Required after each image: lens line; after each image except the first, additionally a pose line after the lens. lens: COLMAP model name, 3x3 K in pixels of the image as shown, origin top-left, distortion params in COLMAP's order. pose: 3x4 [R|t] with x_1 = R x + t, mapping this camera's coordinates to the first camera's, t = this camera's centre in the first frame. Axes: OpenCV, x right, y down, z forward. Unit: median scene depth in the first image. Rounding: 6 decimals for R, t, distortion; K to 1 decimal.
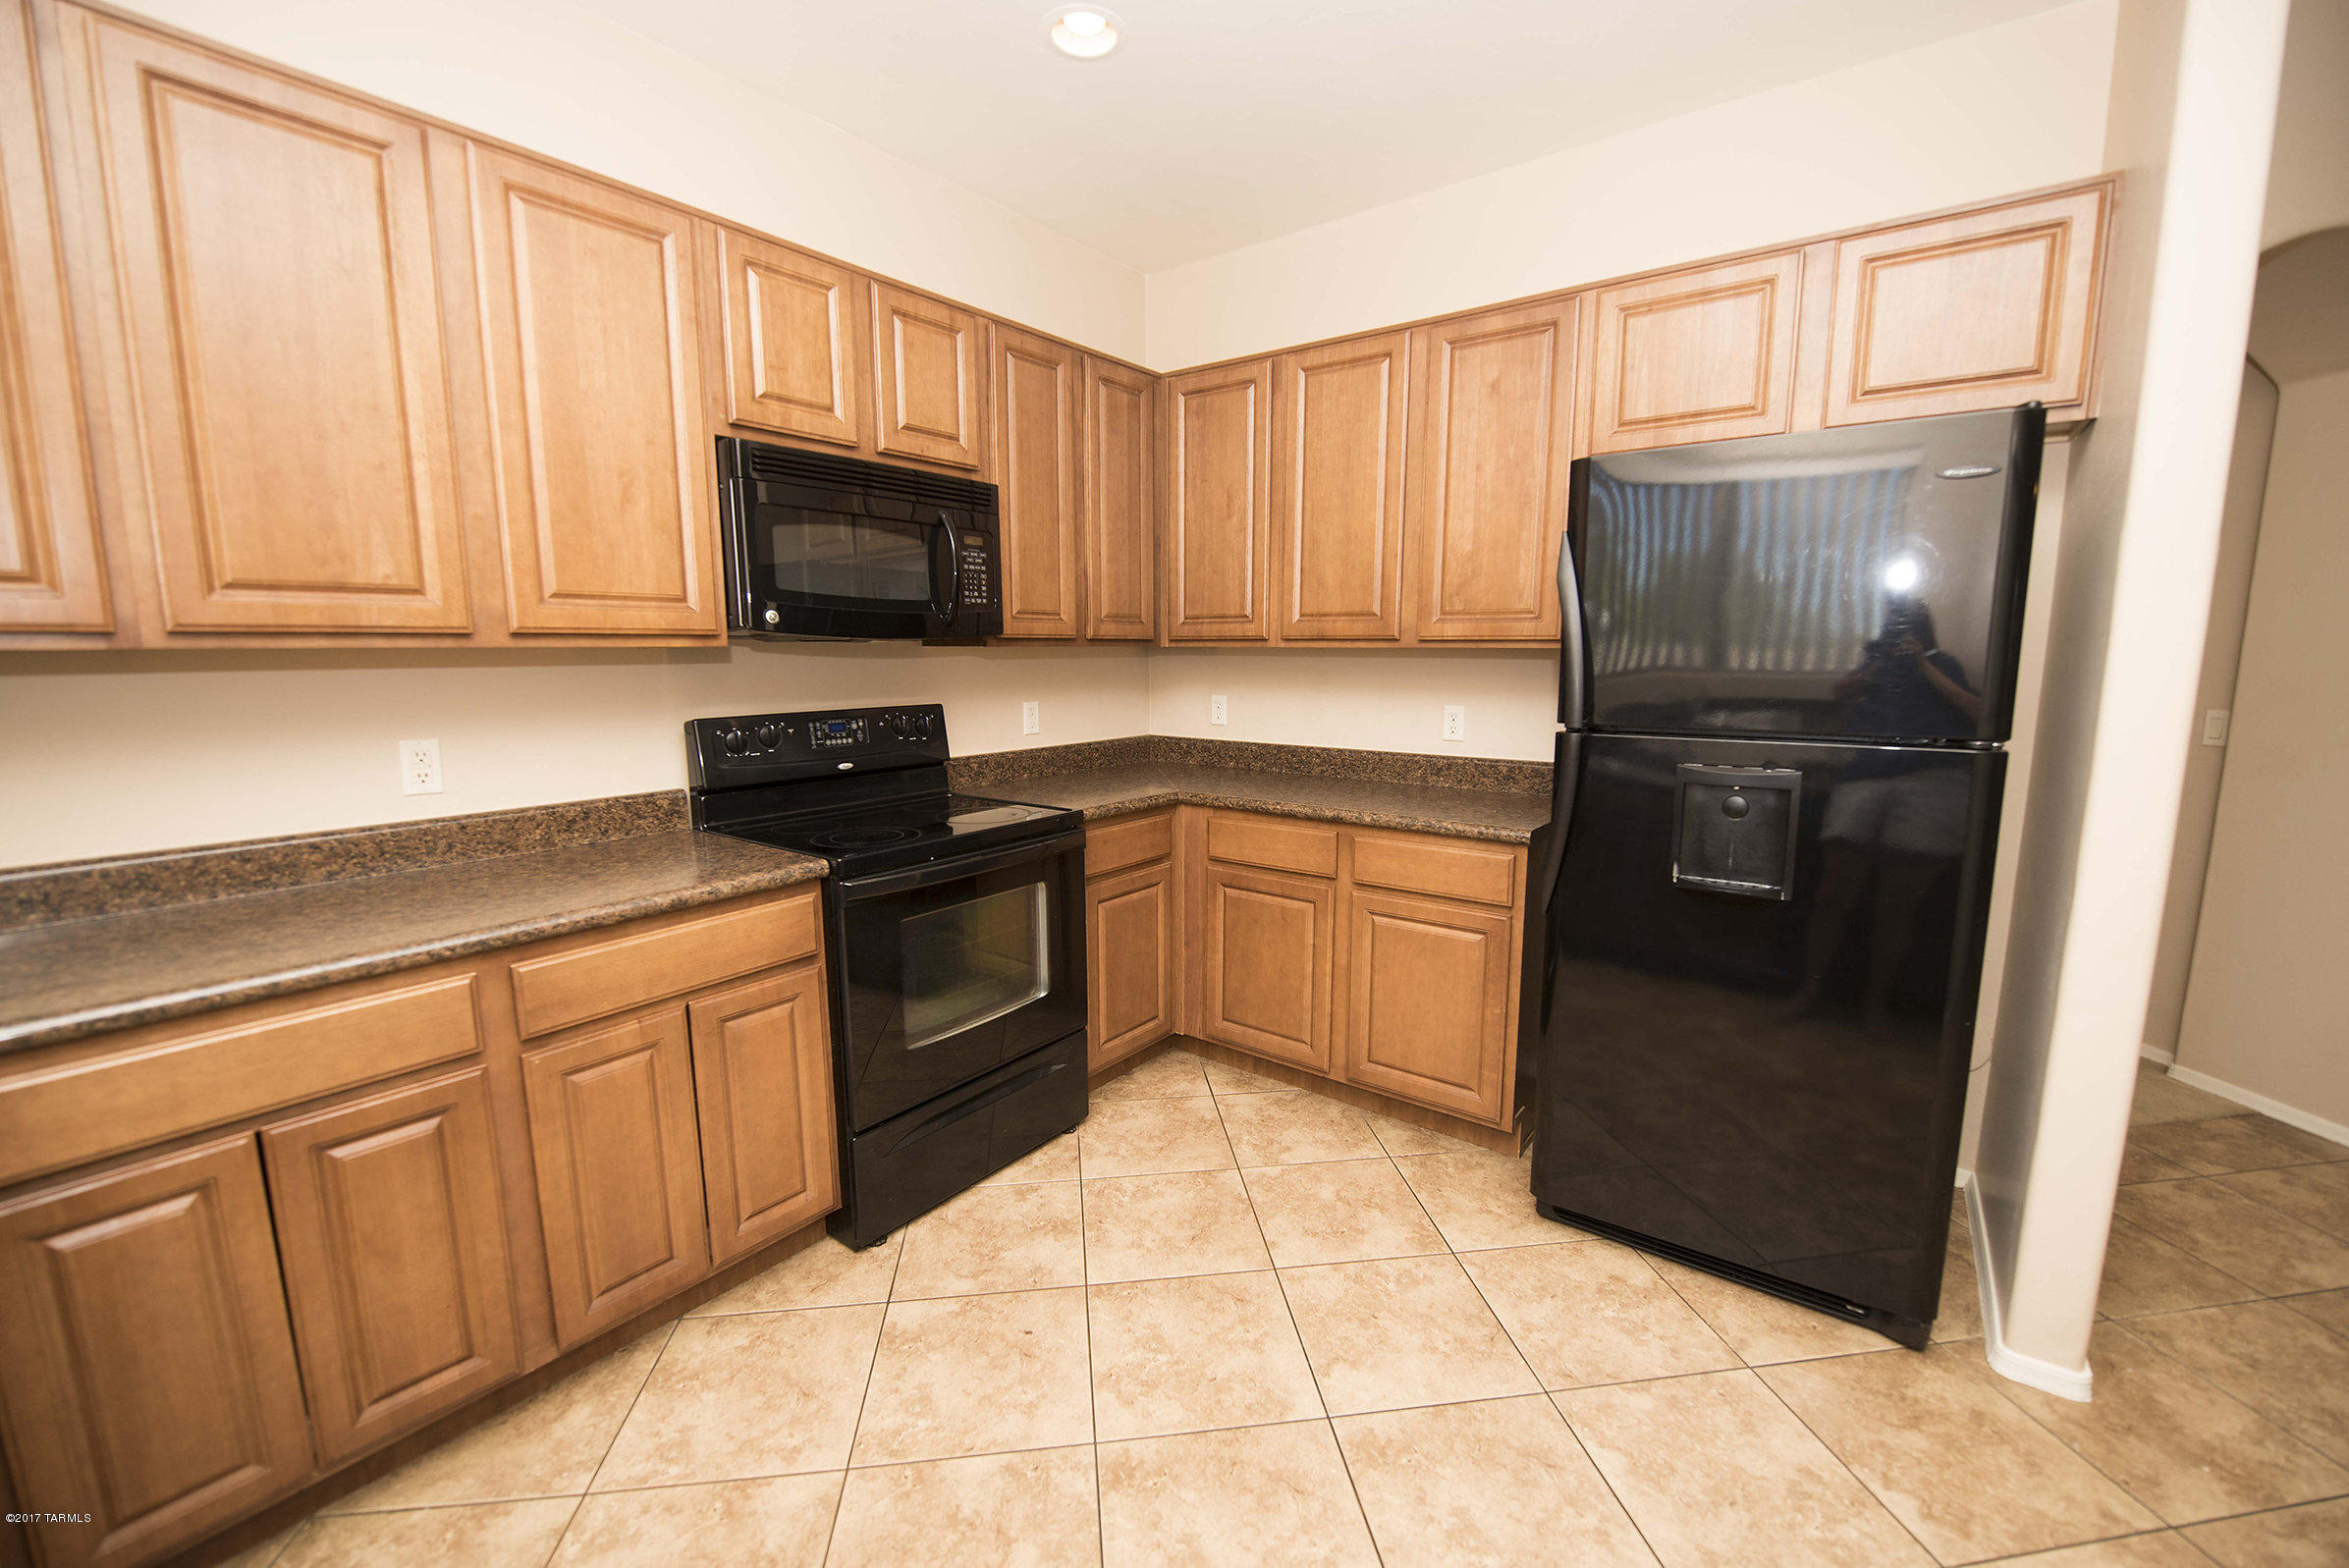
lens RADIAL K [[949.1, 0, 1177.5], [0, 949.1, 791.6], [0, 0, 1]] dist [-0.011180, -0.001833]
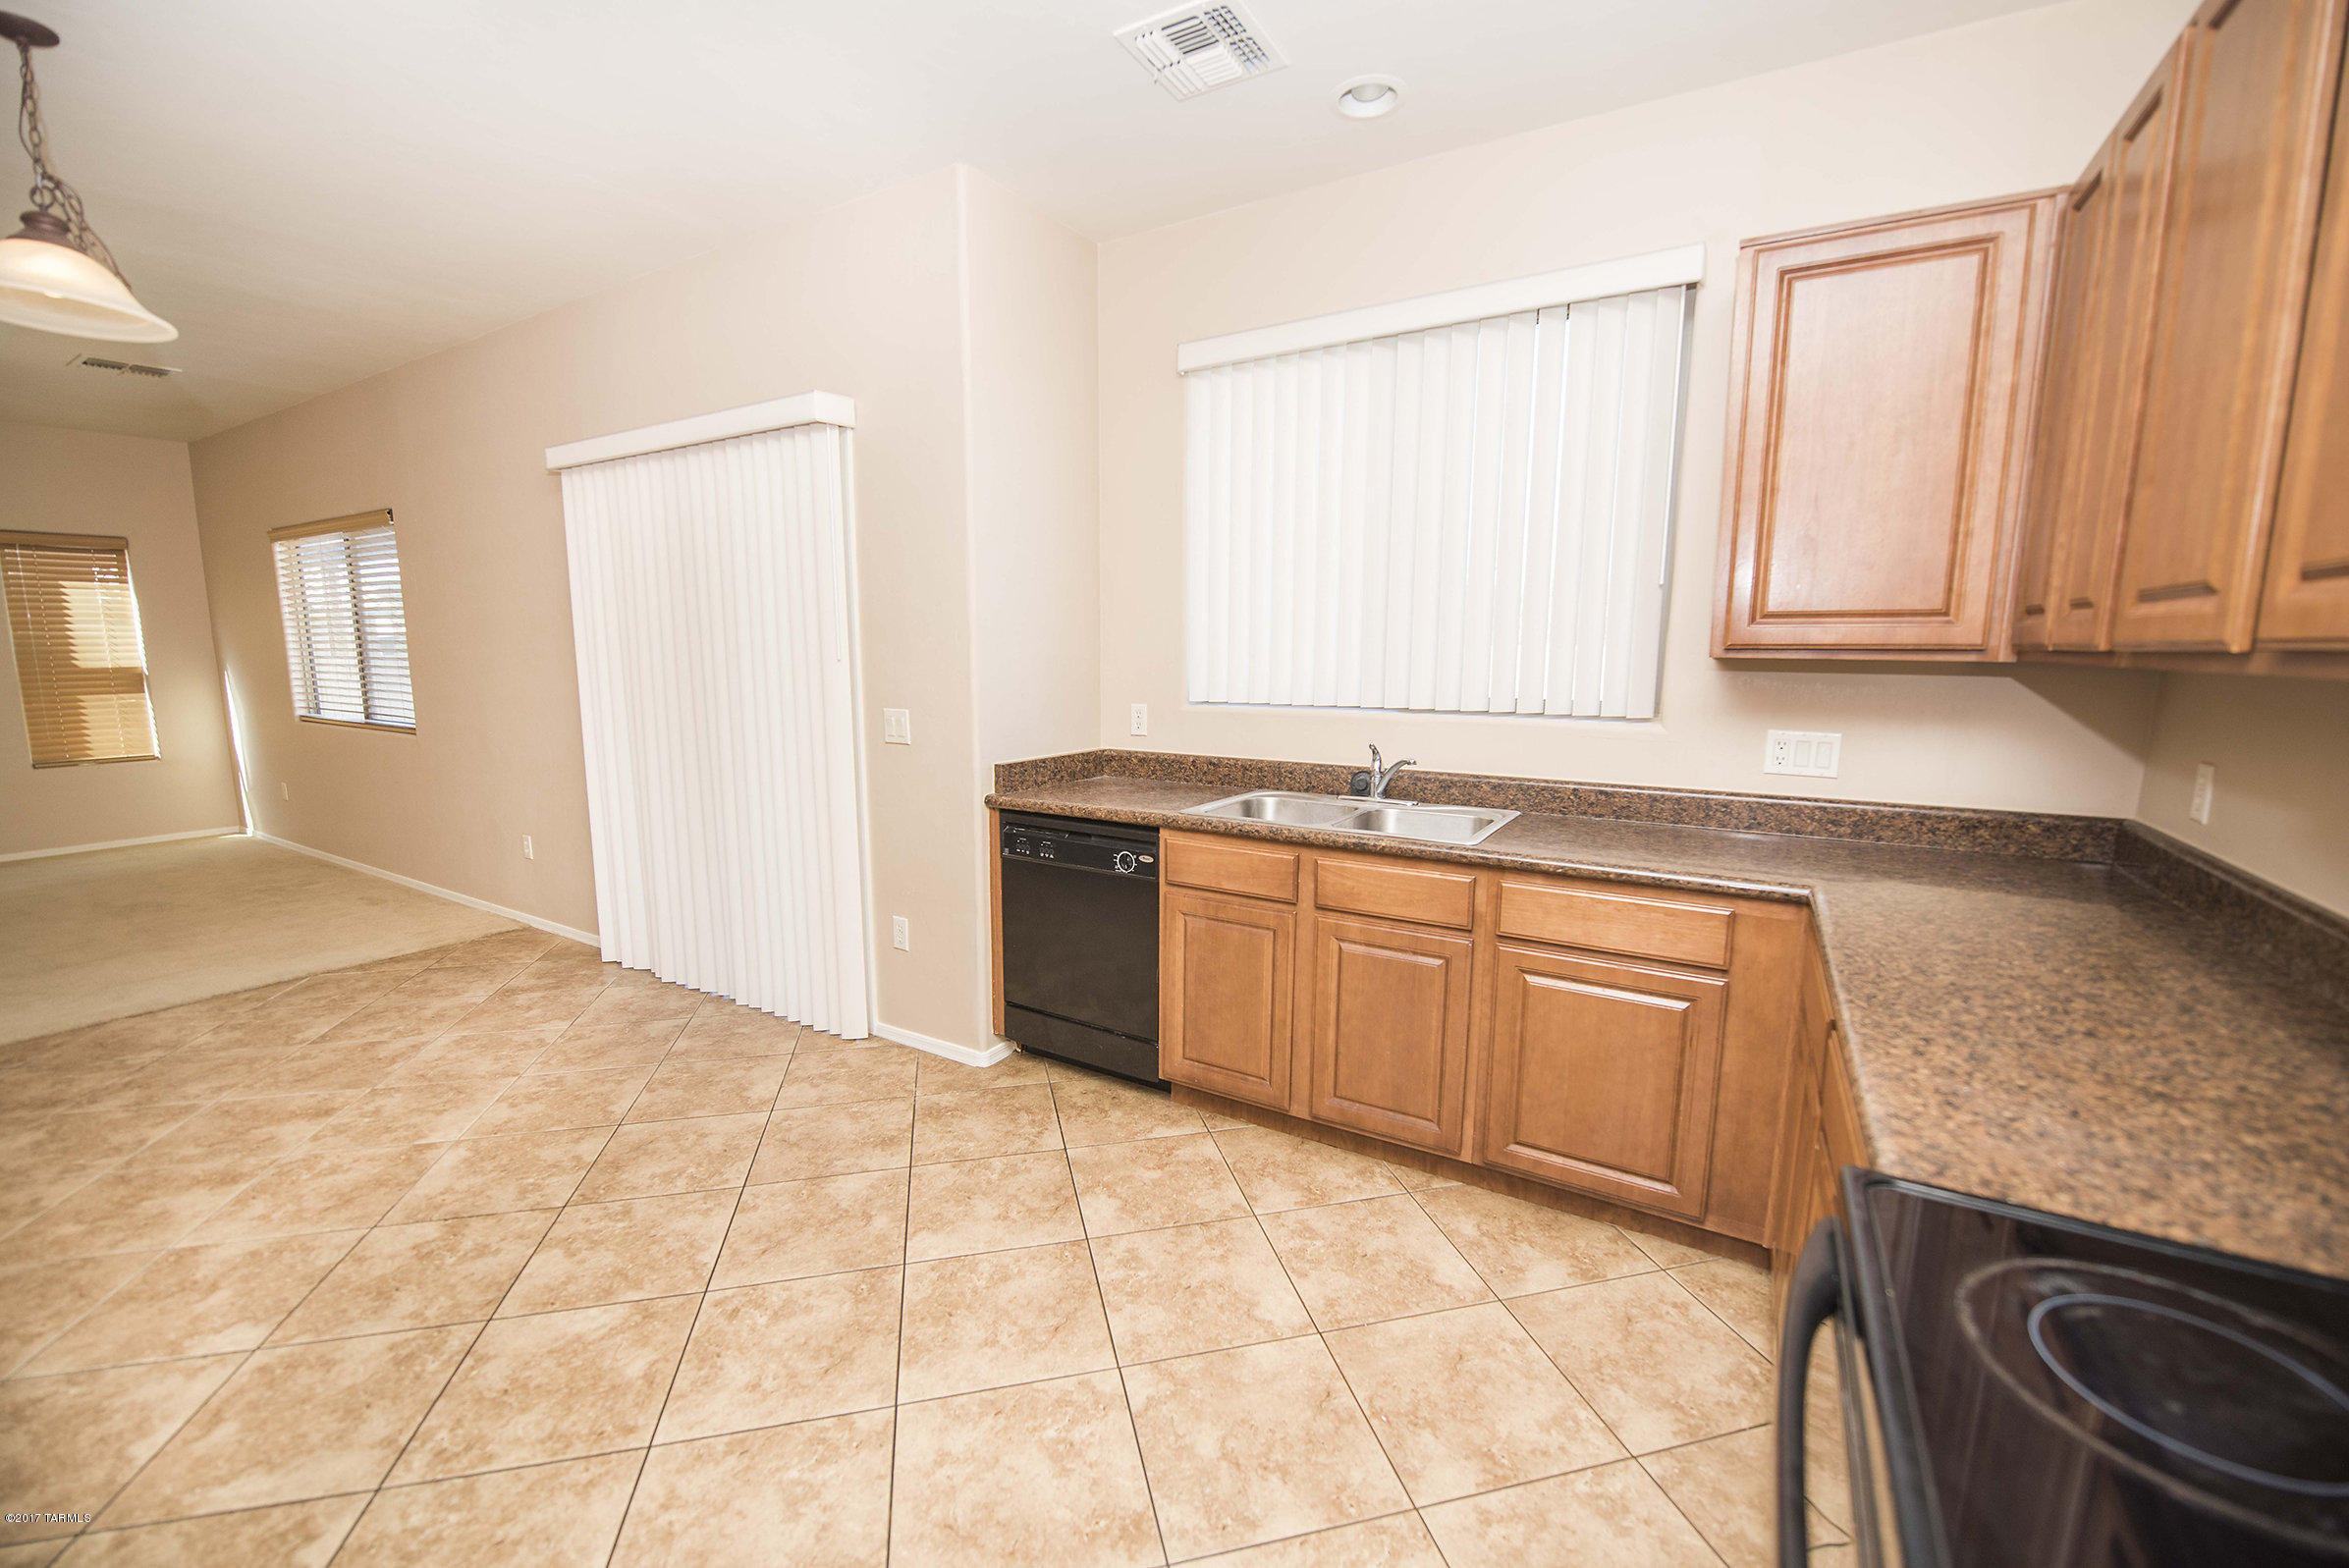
lens RADIAL K [[949.1, 0, 1172.0], [0, 949.1, 775.5], [0, 0, 1]] dist [-0.011180, -0.001833]
pose [[-0.994936, 0.010959, -0.099912, -0.007791], [-0.017901, 0.958824, 0.283435, -0.181192], [0.098904, 0.283788, -0.953773, 1.117865]]
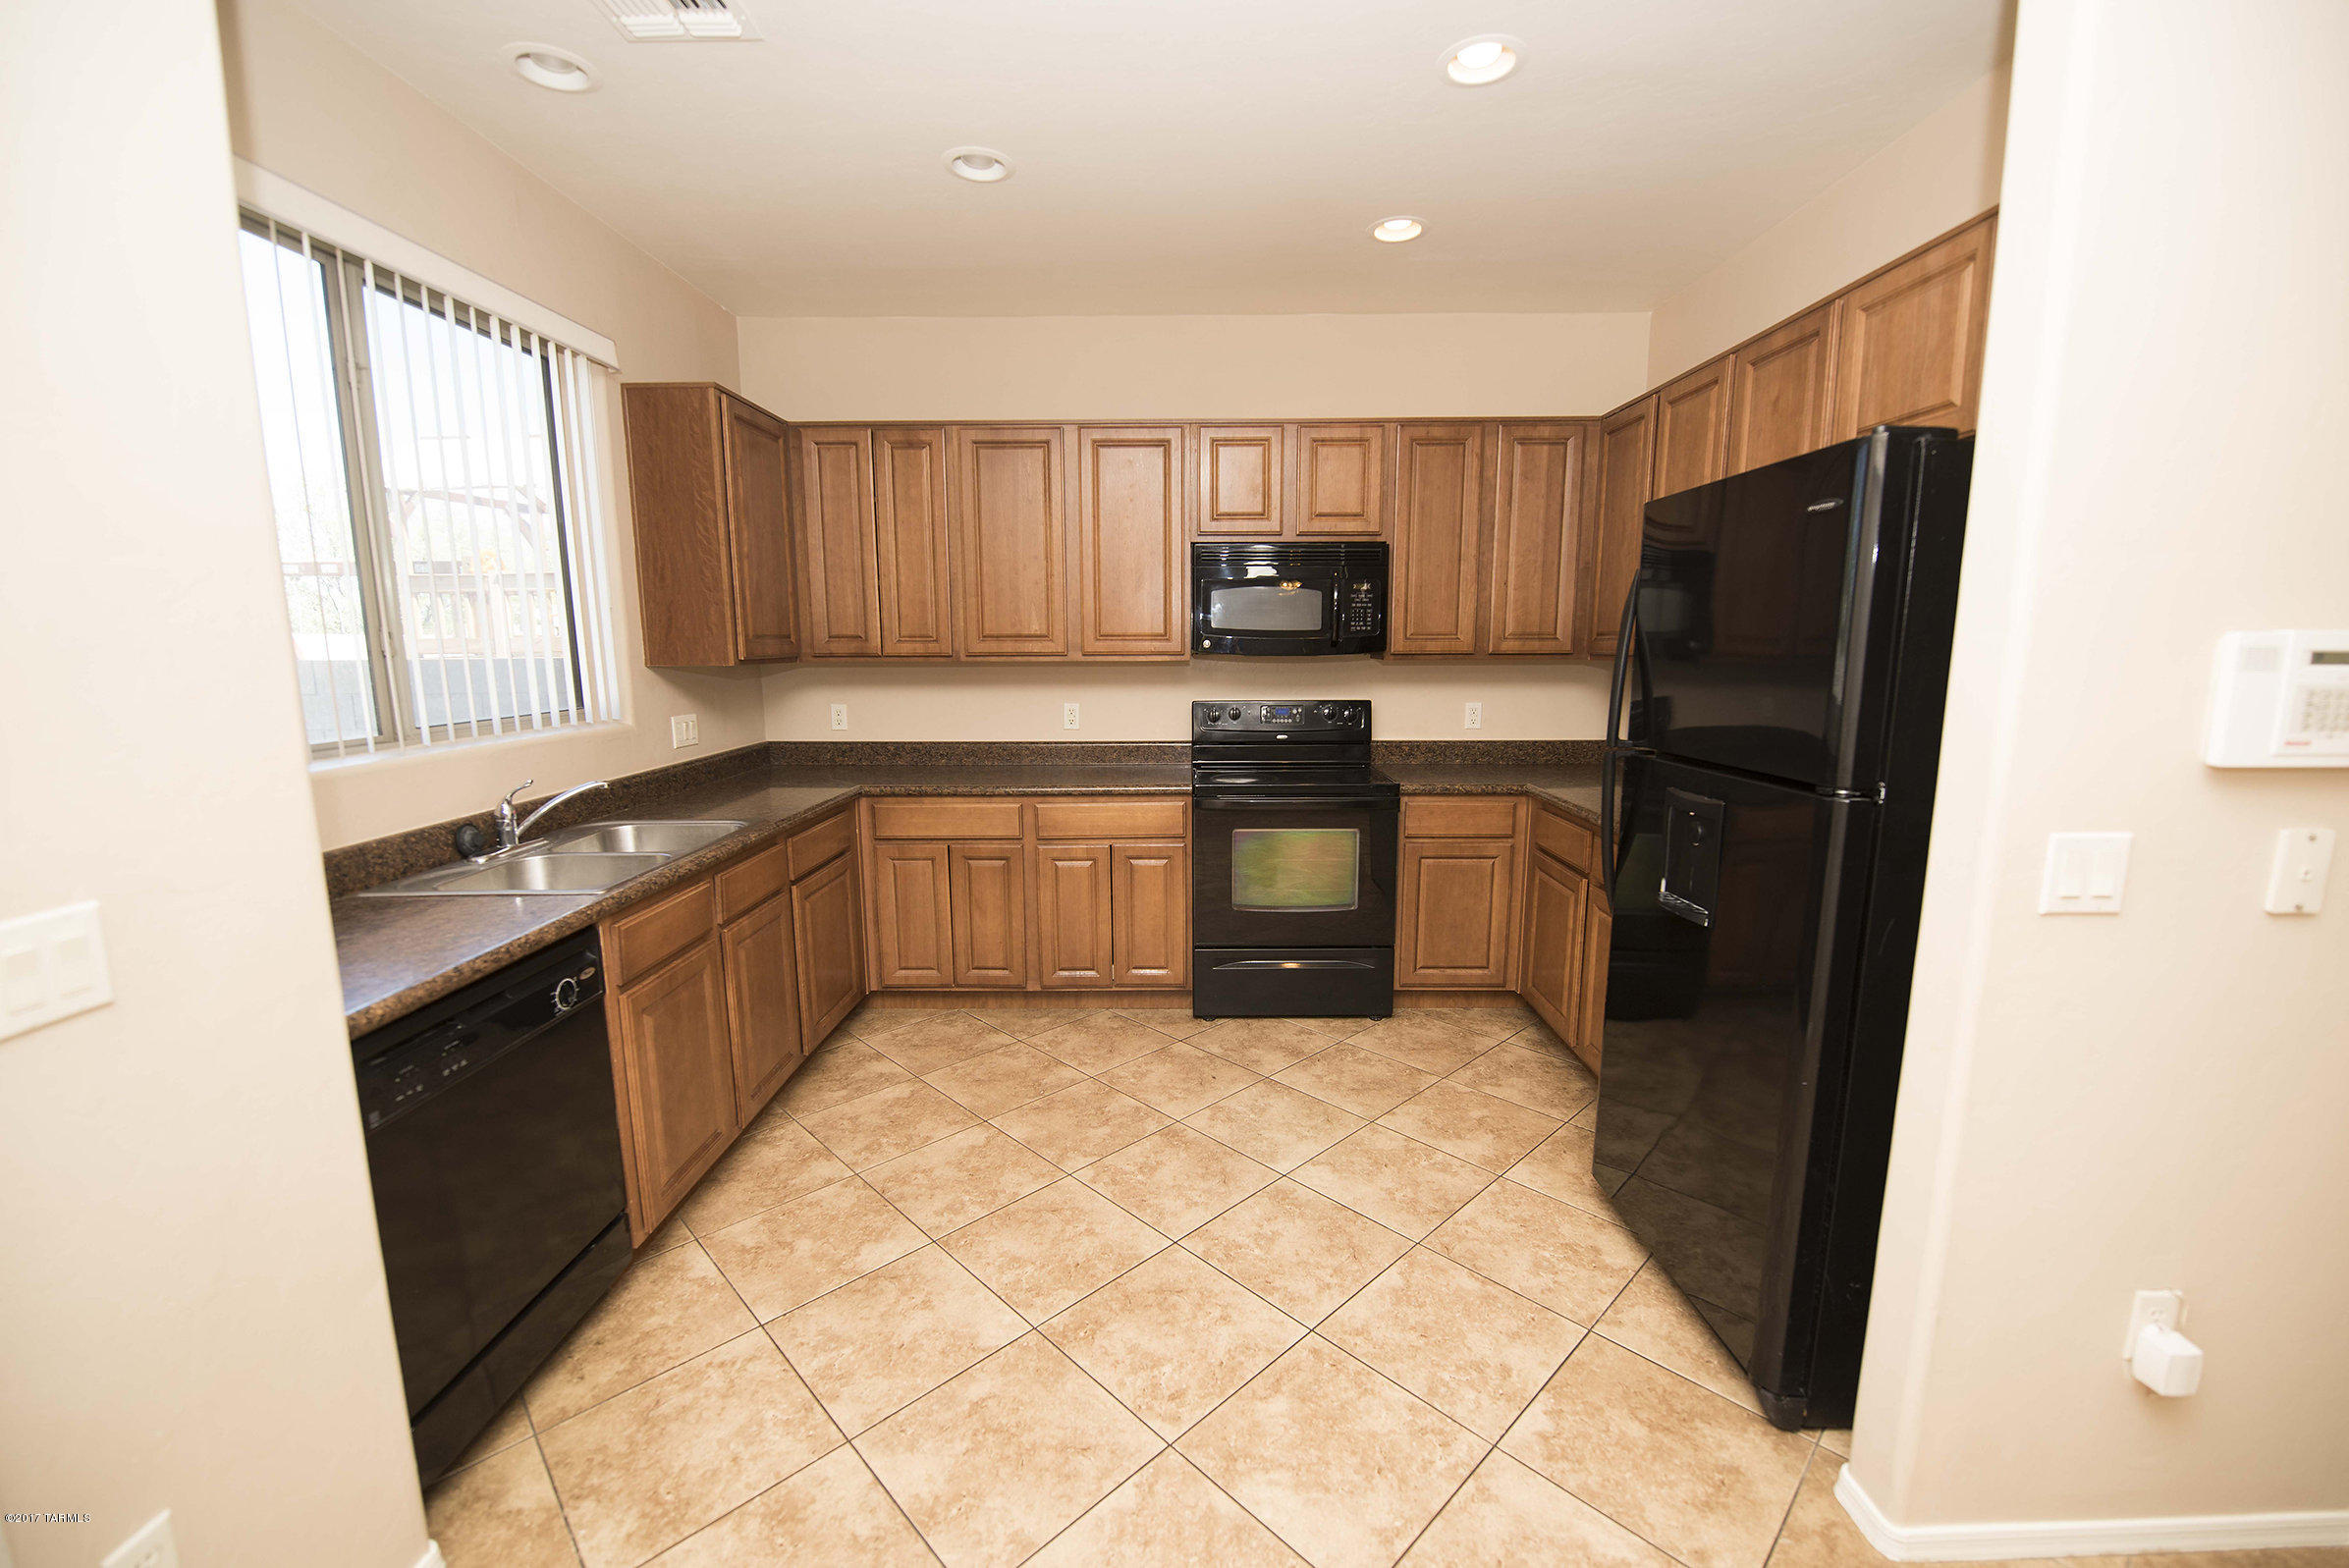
lens RADIAL K [[949.1, 0, 1174.8], [0, 949.1, 792.4], [0, 0, 1]] dist [-0.011180, -0.001833]
pose [[0.593005, 0.124944, -0.795446, 0.847418], [-0.117794, 0.990721, 0.067801, -0.023371], [0.796536, 0.053493, 0.602220, -0.067818]]
